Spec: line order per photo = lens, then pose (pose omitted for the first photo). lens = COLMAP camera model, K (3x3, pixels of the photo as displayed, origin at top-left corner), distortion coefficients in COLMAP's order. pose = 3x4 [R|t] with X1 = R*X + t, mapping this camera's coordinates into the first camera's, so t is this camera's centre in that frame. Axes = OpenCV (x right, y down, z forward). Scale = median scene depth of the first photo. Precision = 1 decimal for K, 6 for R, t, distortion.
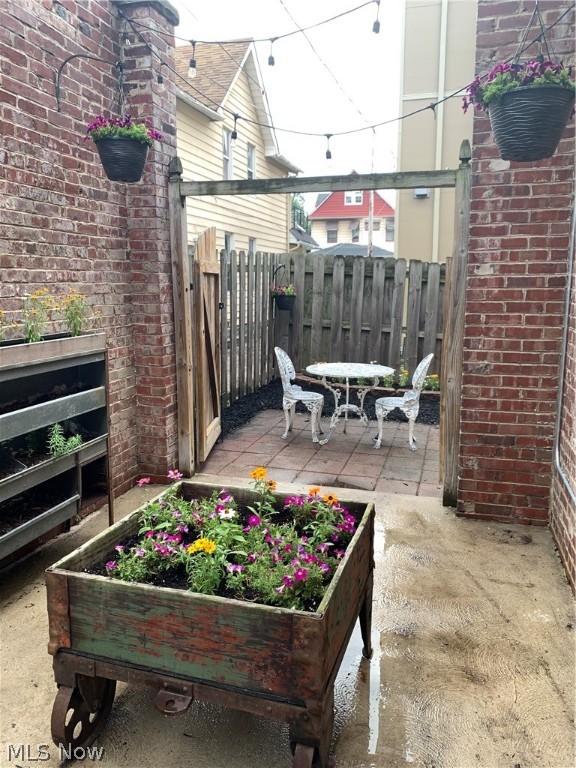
lens RADIAL K [[590.4, 0, 289.9], [0, 590.4, 385.8], [0, 0, 1]] dist [0.035564, -0.064762]
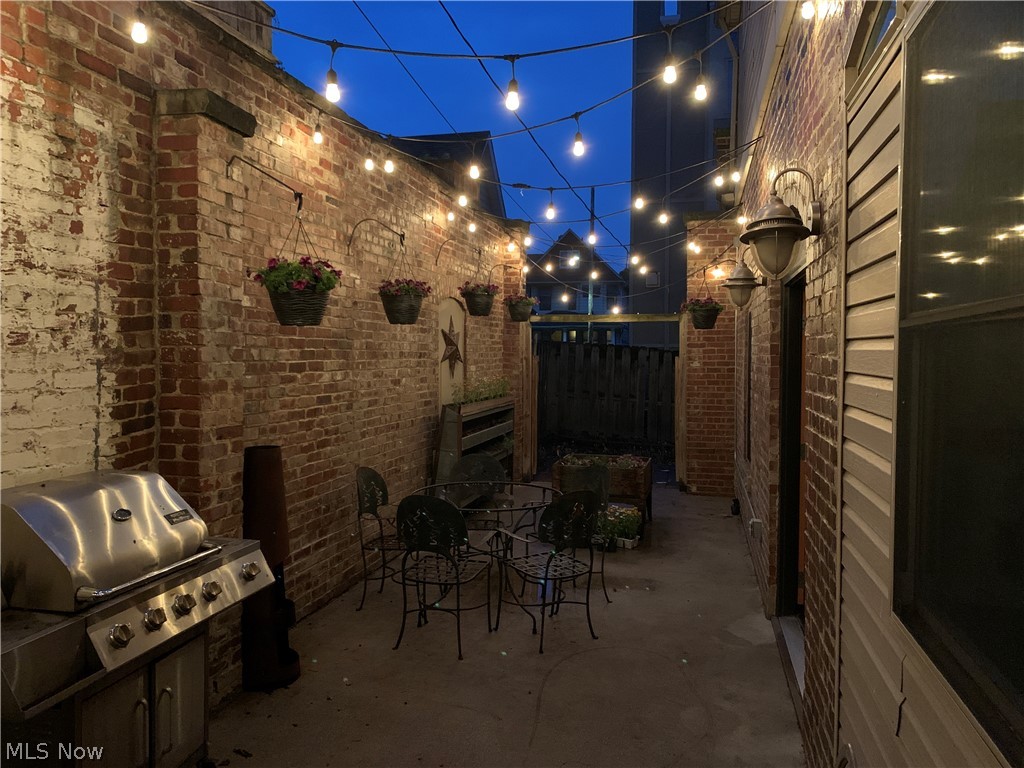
lens RADIAL K [[787.1, 0, 507.1], [0, 787.1, 380.0], [0, 0, 1]] dist [0.035564, -0.064762]
pose [[0.999147, -0.000807, 0.041278, -0.187882], [0.006420, 0.990684, -0.136031, 0.097387], [-0.040784, 0.136180, 0.989844, -0.721694]]
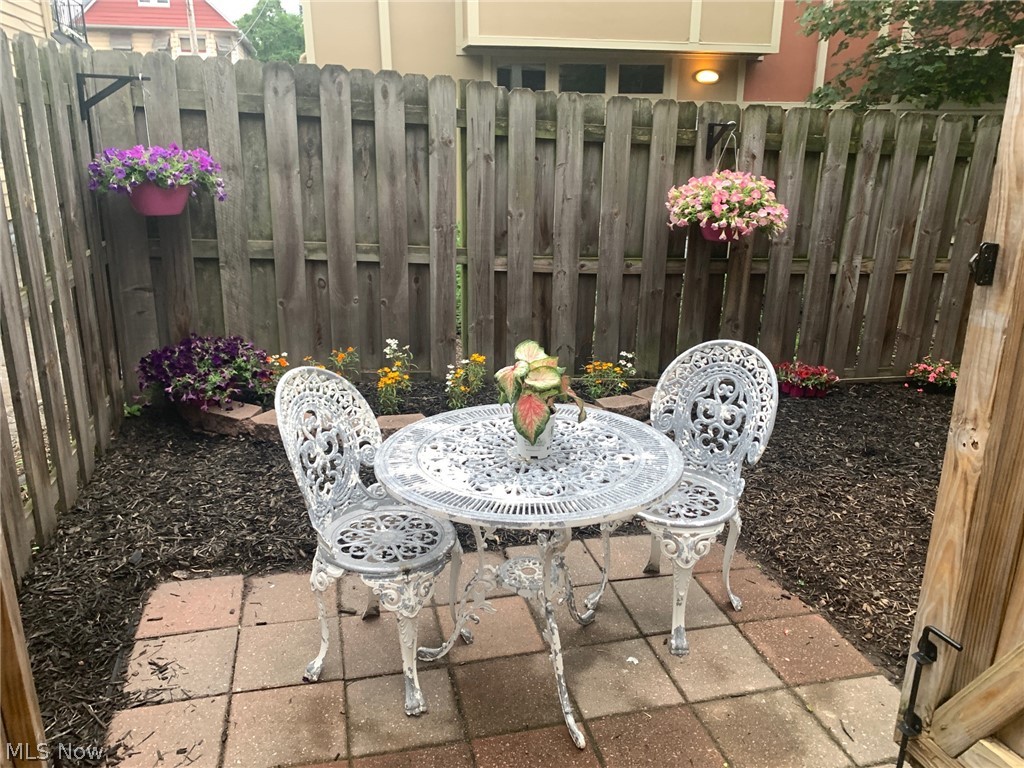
lens RADIAL K [[787.1, 0, 505.3], [0, 787.1, 384.0], [0, 0, 1]] dist [0.035564, -0.064762]
pose [[0.870391, -0.146696, 0.470000, -0.054980], [0.087722, 0.985514, 0.145146, -0.084229], [-0.484484, -0.085104, 0.870651, 0.497167]]
